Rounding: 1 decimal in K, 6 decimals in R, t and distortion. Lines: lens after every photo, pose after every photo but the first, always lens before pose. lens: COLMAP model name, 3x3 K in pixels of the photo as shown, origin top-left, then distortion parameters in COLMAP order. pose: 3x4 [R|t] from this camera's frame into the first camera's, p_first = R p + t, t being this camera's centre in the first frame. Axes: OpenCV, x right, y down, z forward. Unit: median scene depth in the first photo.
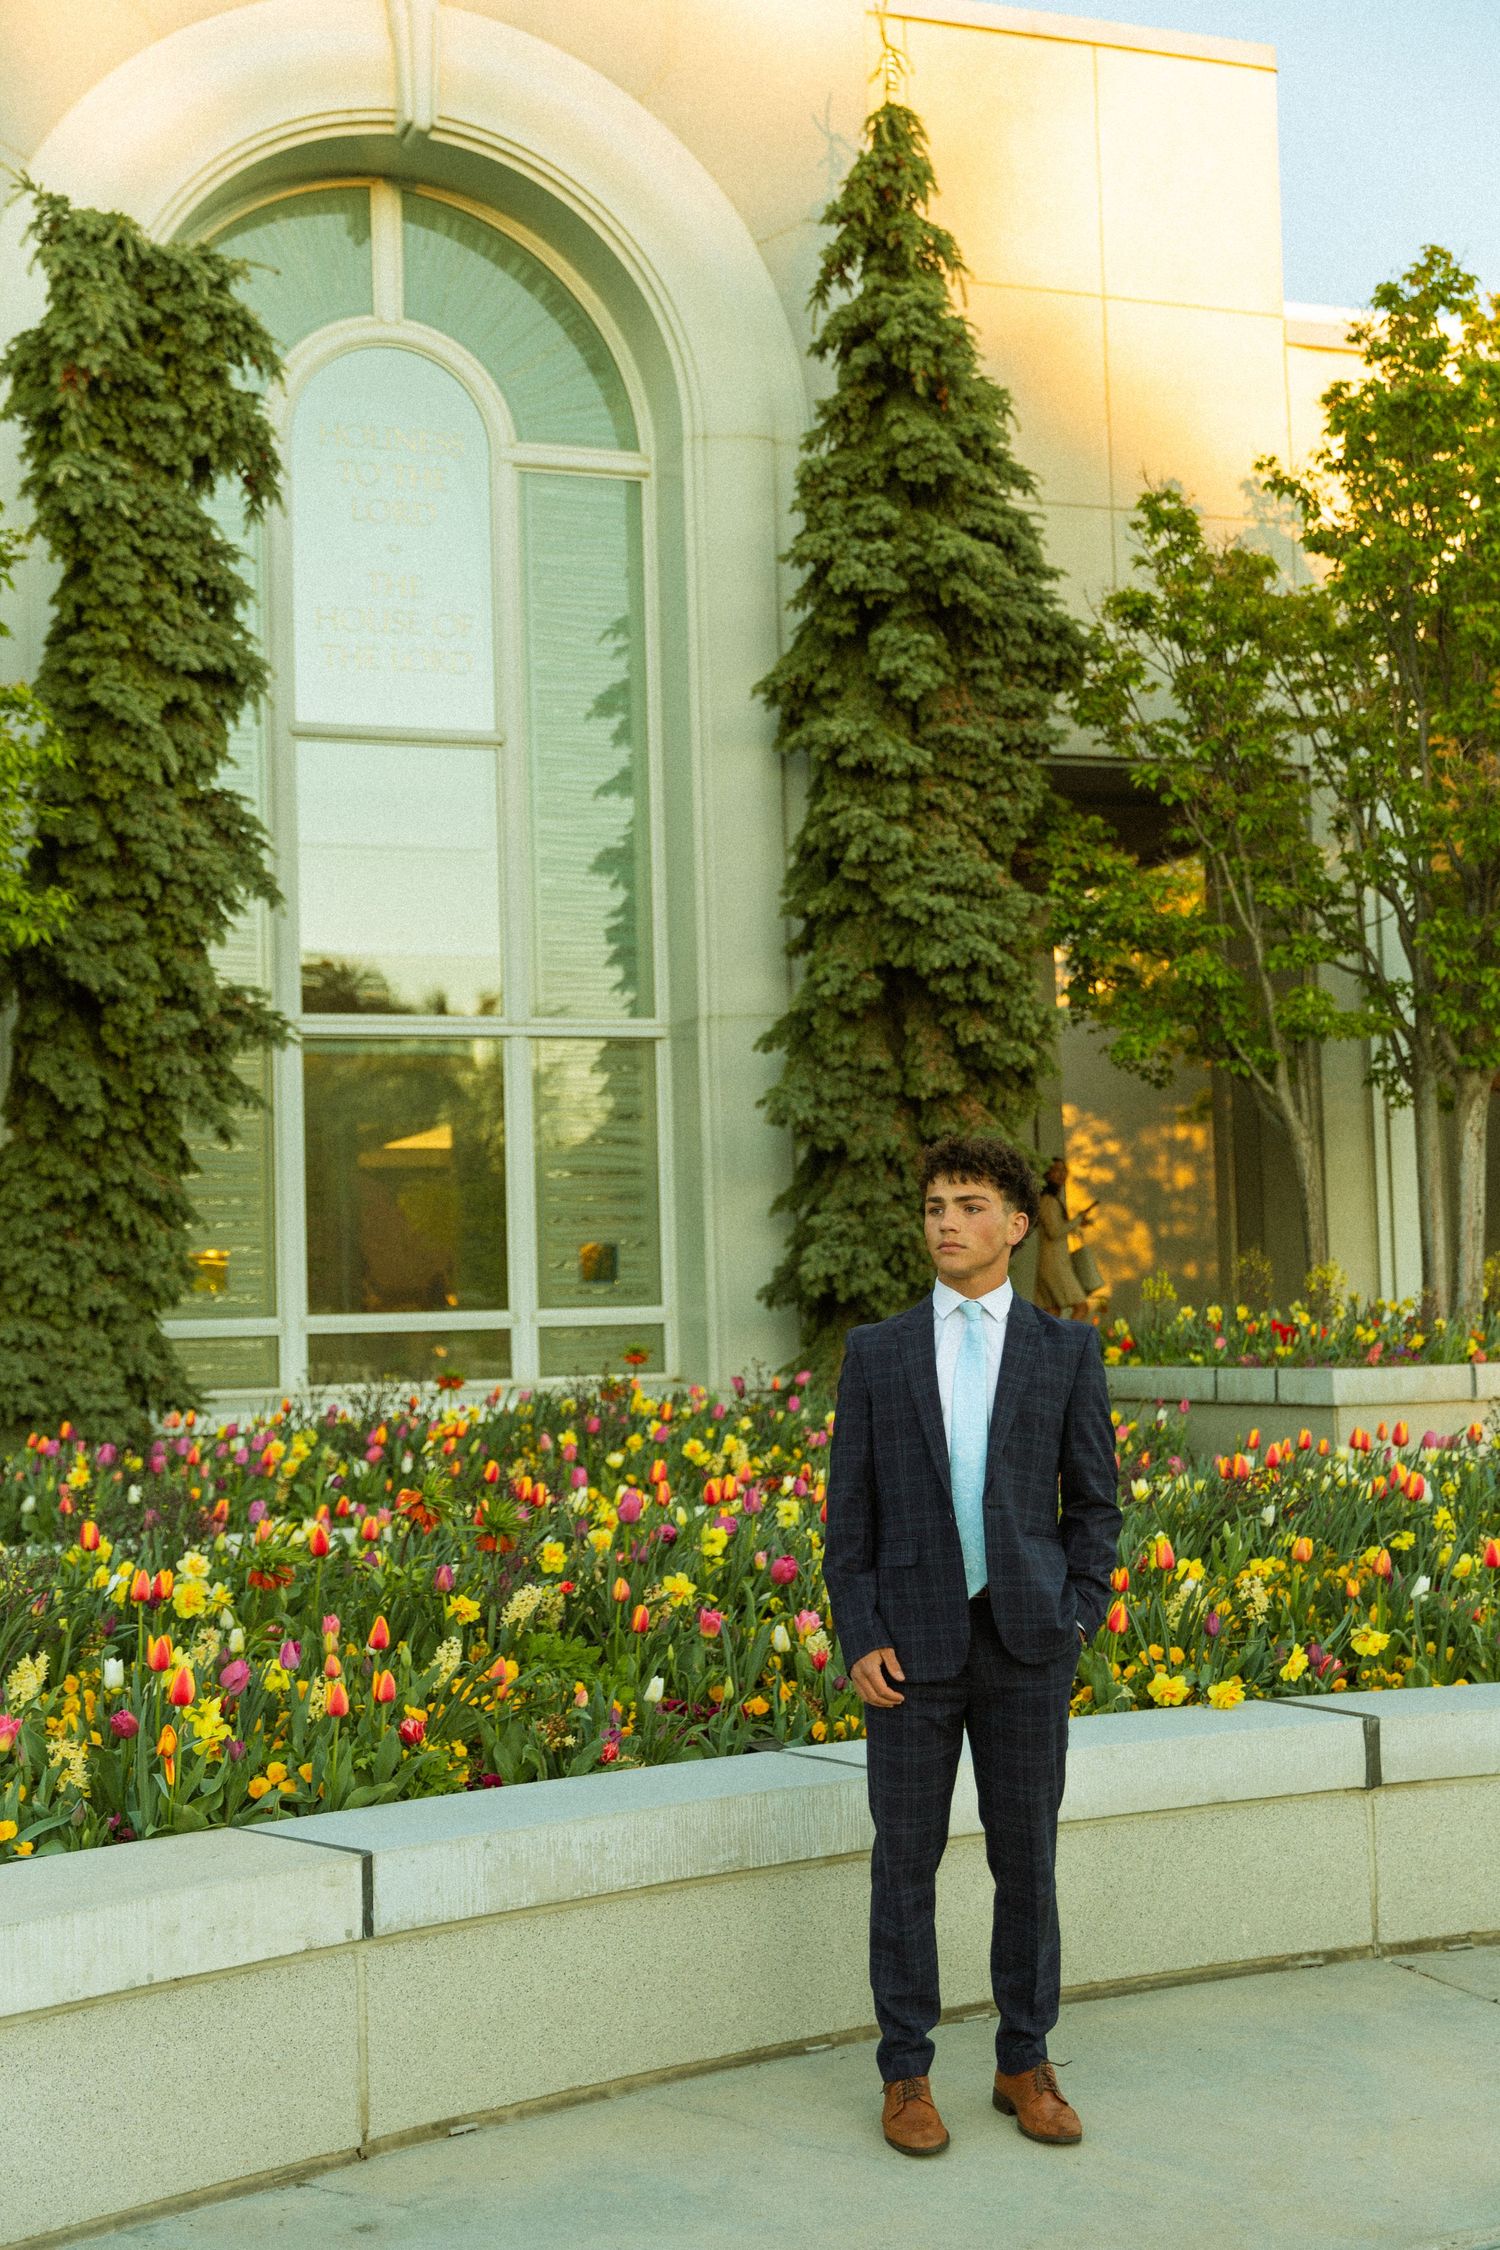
lens RADIAL K [[2964.0, 0, 752.9], [0, 2964.0, 1166.5], [0, 0, 1]] dist [0.022179, 0.000000]
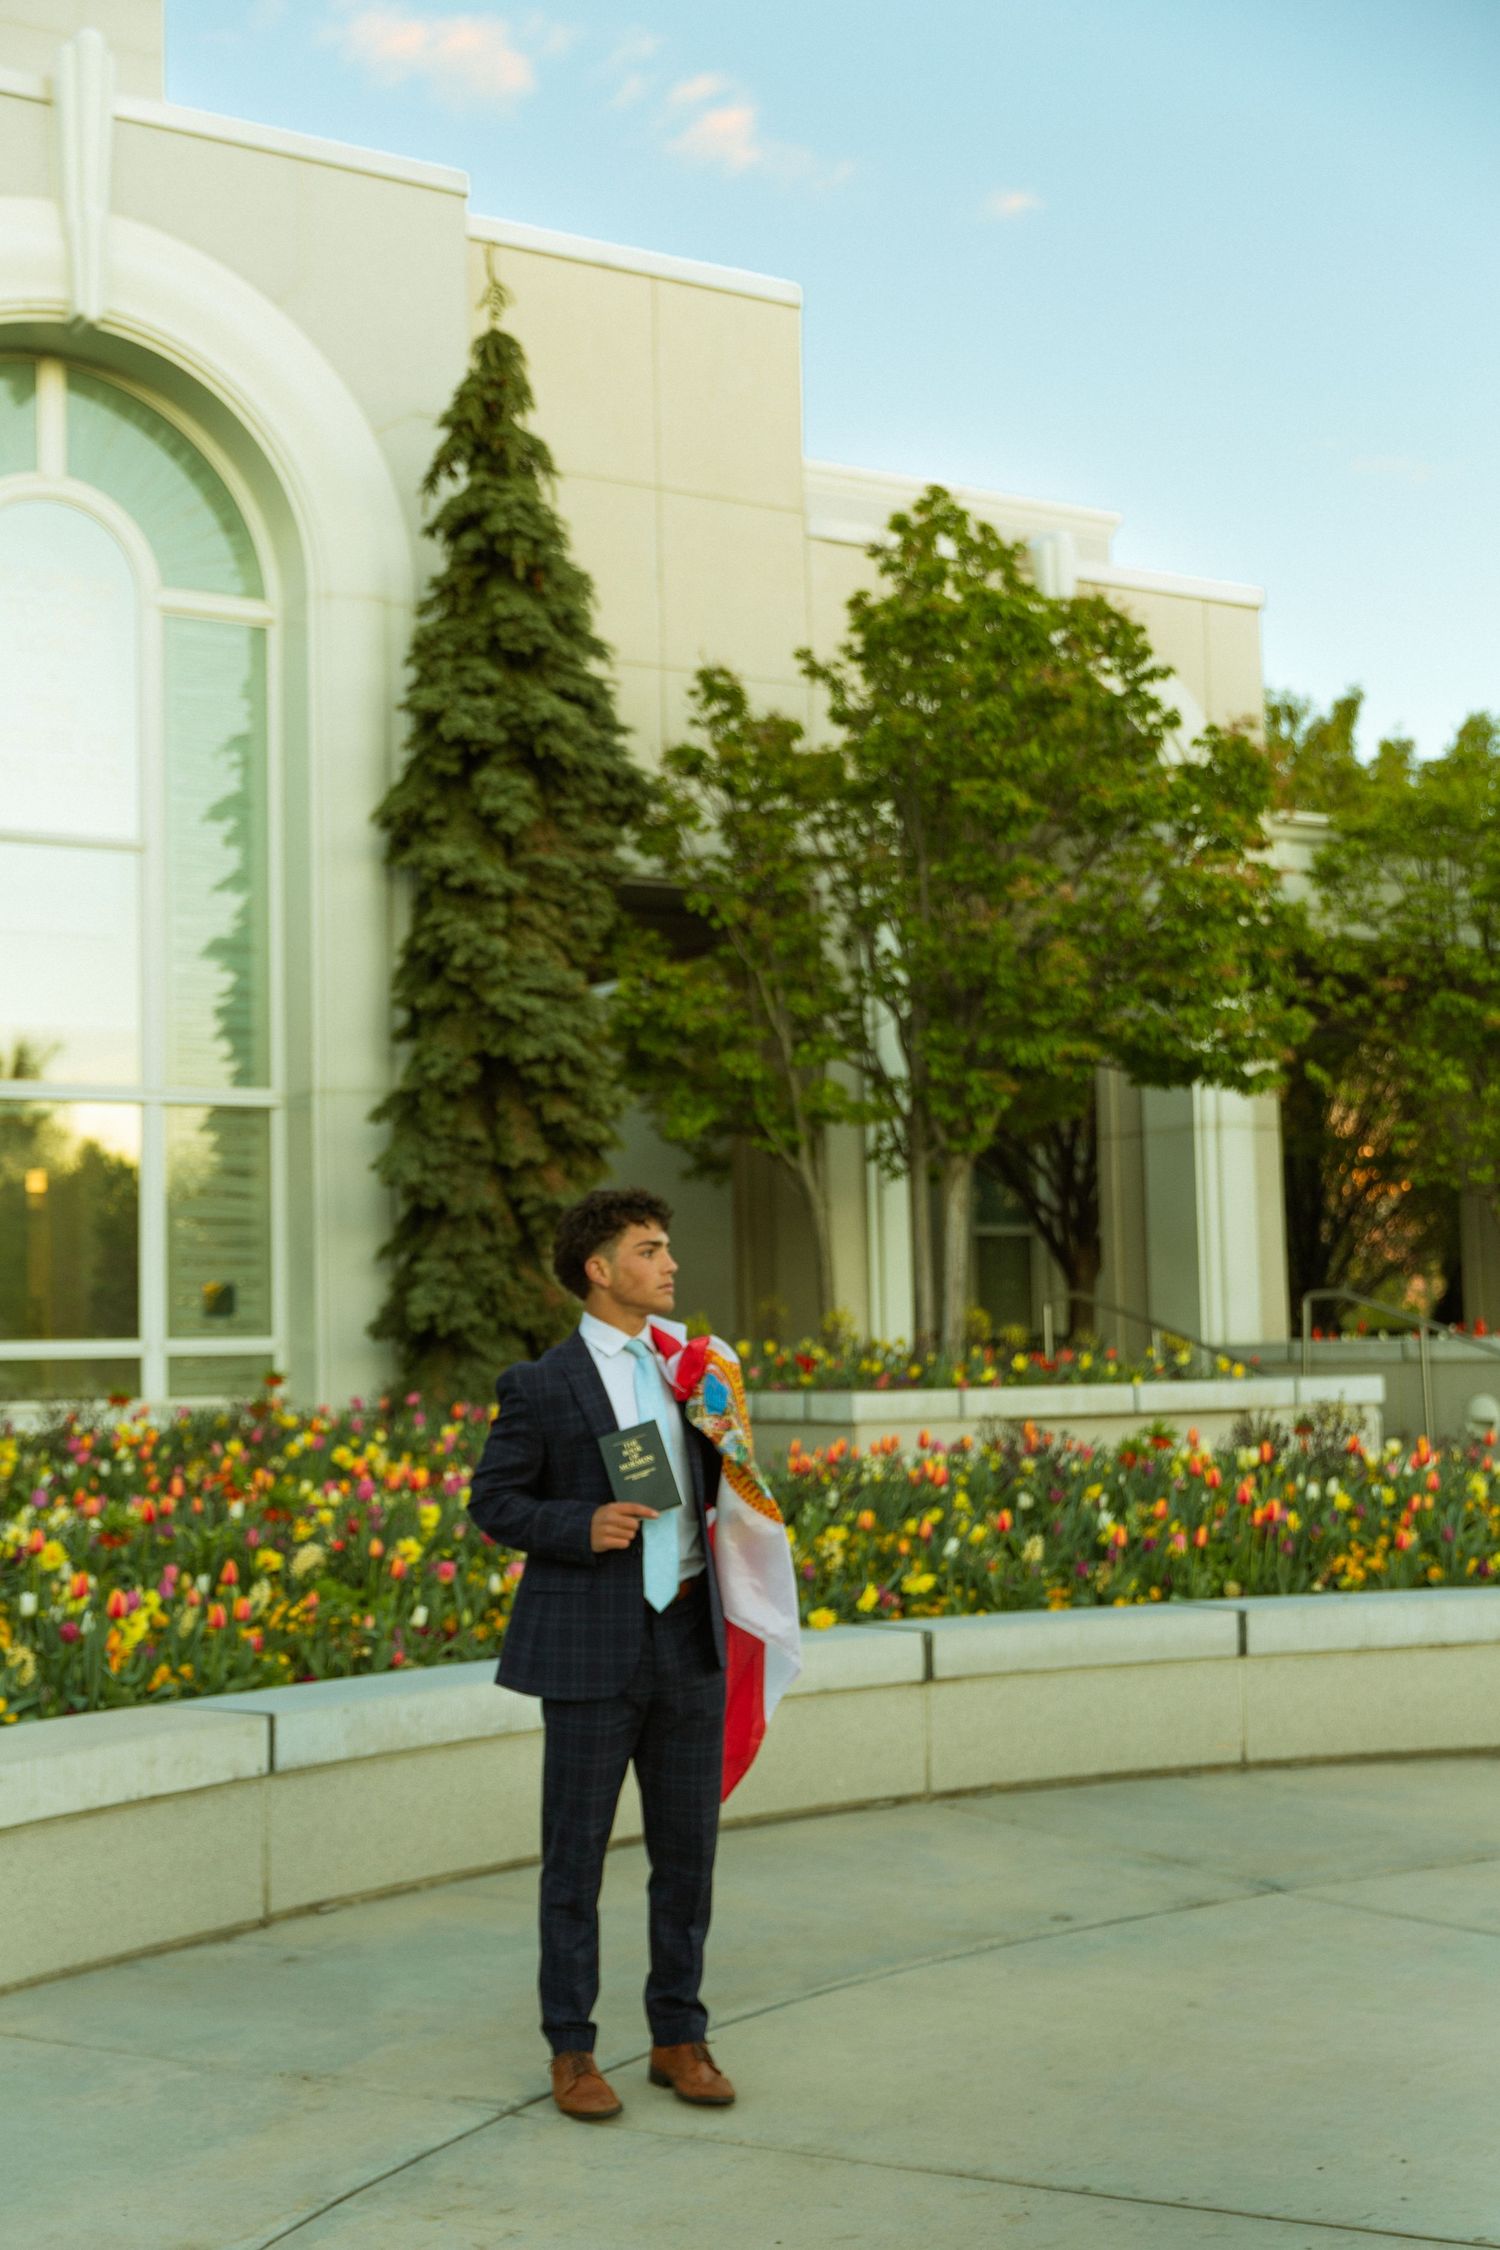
lens RADIAL K [[2964.0, 0, 763.6], [0, 2964.0, 1139.0], [0, 0, 1]] dist [0.022179, 0.000000]
pose [[0.980777, 0.022828, 0.193792, -0.076743], [-0.018469, 0.999535, -0.024271, -0.006907], [-0.194256, 0.020225, 0.980742, -0.195464]]
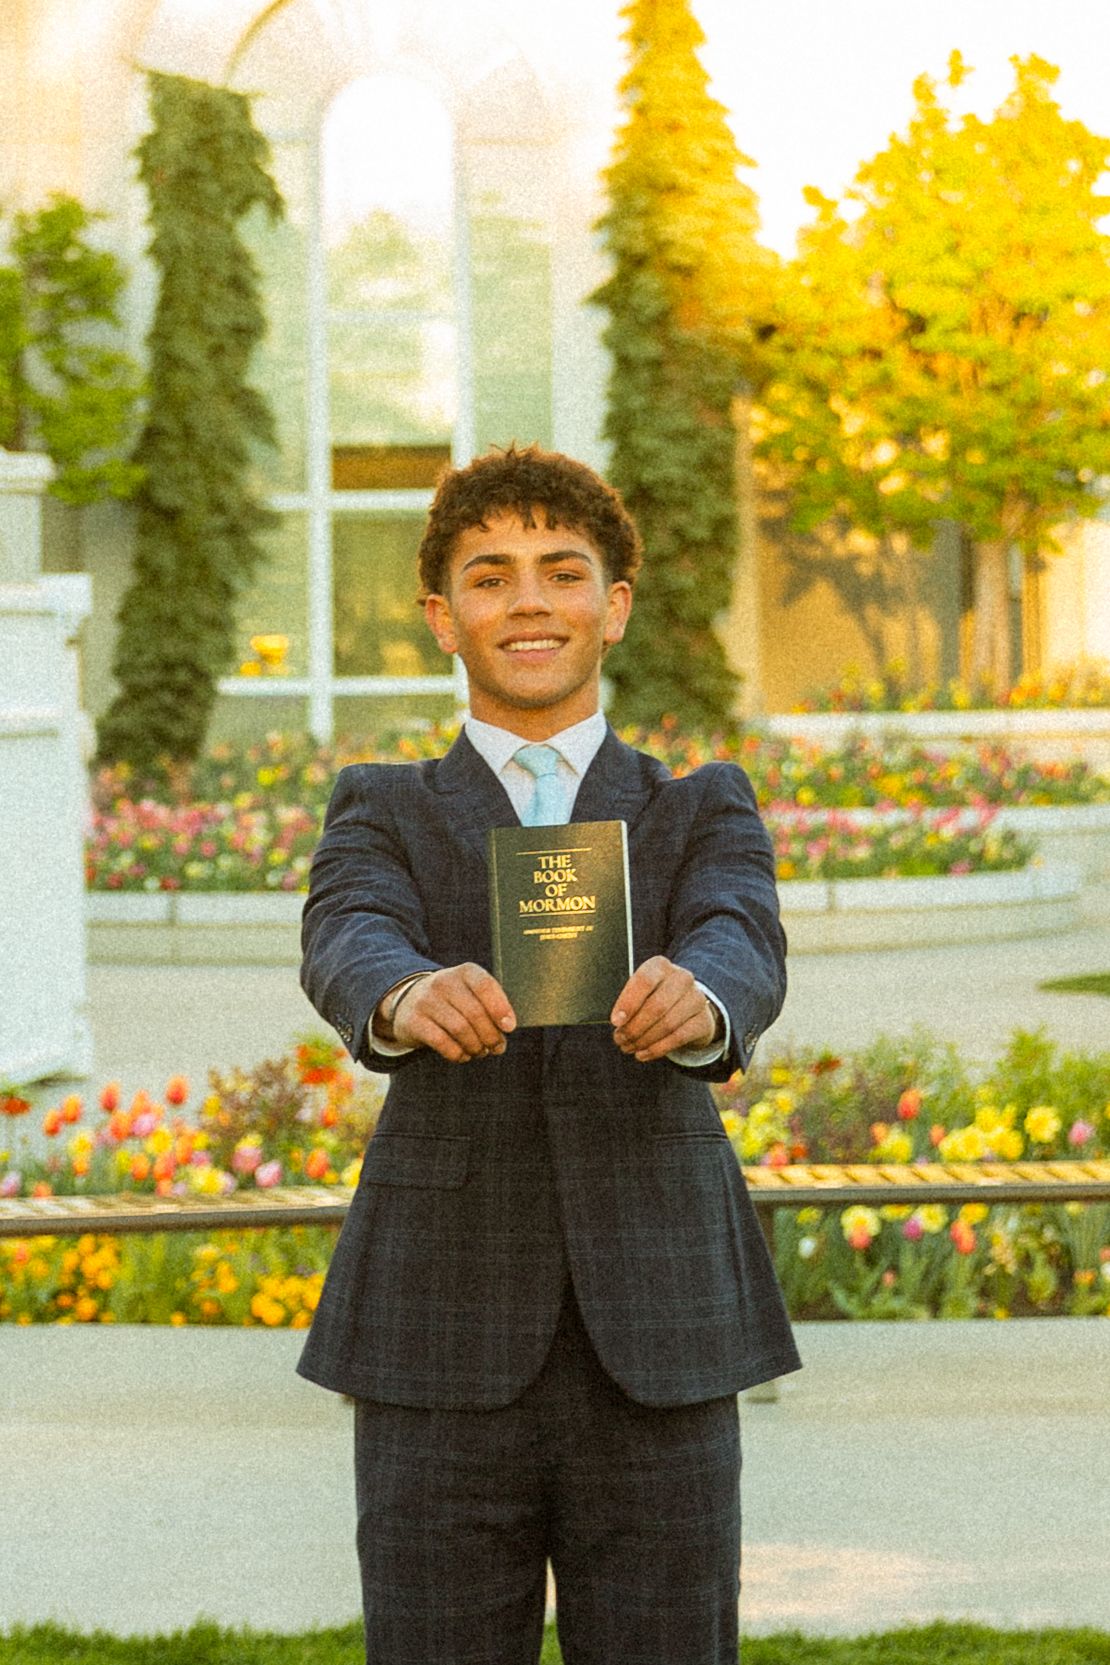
lens RADIAL K [[11317.0, 0, 551.7], [0, 11317.0, 843.5], [0, 0, 1]] dist [-0.822695, 0.000000]
pose [[0.945990, 0.013634, -0.323908, 2.128031], [0.008166, 0.997796, 0.065849, -0.289659], [0.324092, -0.064938, 0.943794, -5.199789]]
